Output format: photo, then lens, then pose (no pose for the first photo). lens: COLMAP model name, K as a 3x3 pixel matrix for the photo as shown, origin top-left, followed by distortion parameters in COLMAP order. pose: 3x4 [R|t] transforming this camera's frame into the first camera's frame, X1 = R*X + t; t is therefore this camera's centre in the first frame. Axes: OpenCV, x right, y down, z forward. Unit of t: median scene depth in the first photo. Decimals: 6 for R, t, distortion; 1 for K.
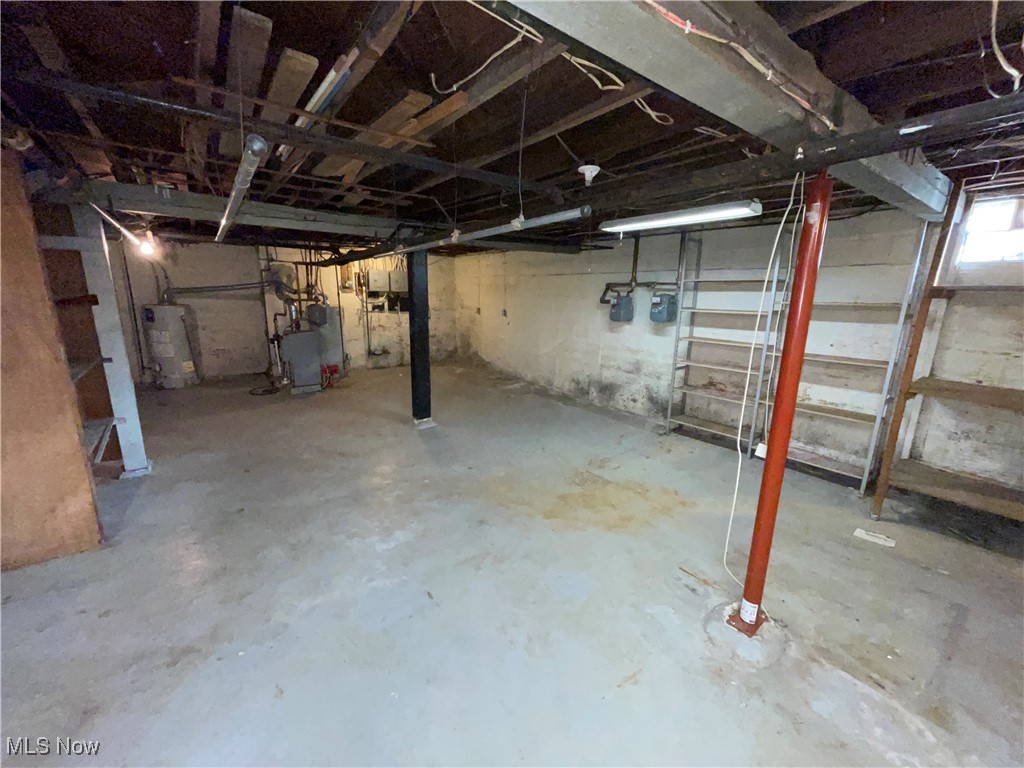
lens RADIAL K [[414.5, 0, 515.4], [0, 414.5, 385.8], [0, 0, 1]] dist [-0.001352, 0.000221]
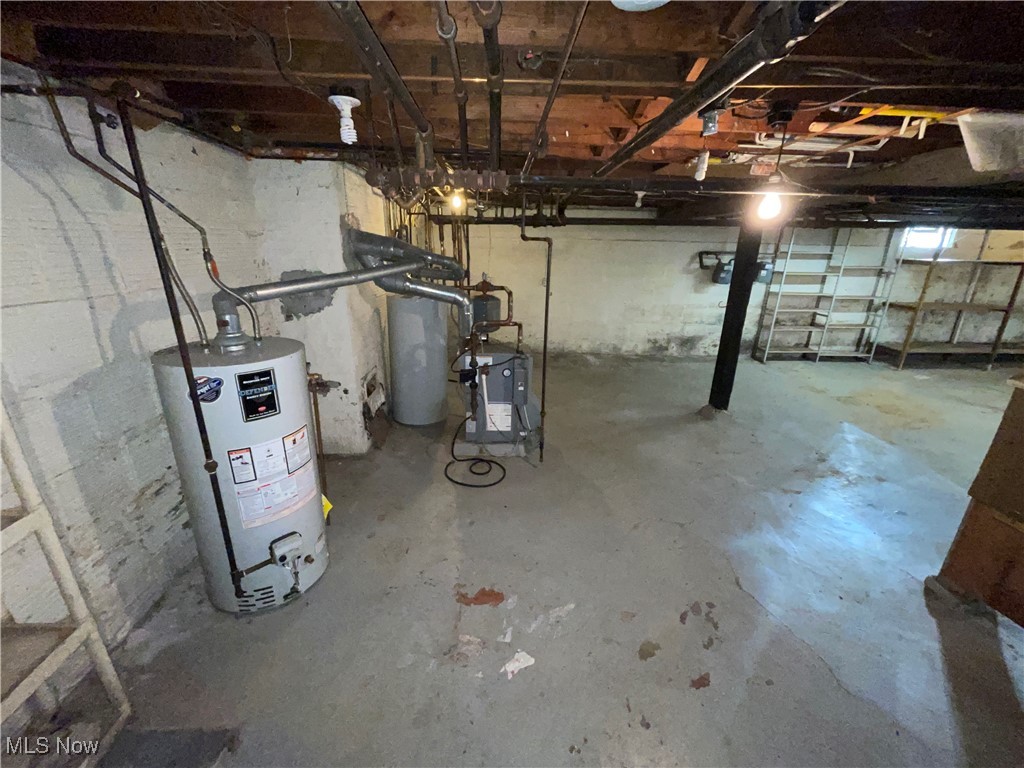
lens RADIAL K [[414.5, 0, 515.1], [0, 414.5, 383.4], [0, 0, 1]] dist [-0.001352, 0.000221]
pose [[0.575588, -0.268218, 0.772501, -1.197441], [0.170276, 0.963283, 0.207587, -0.245116], [-0.799816, 0.012054, 0.600125, 0.804366]]
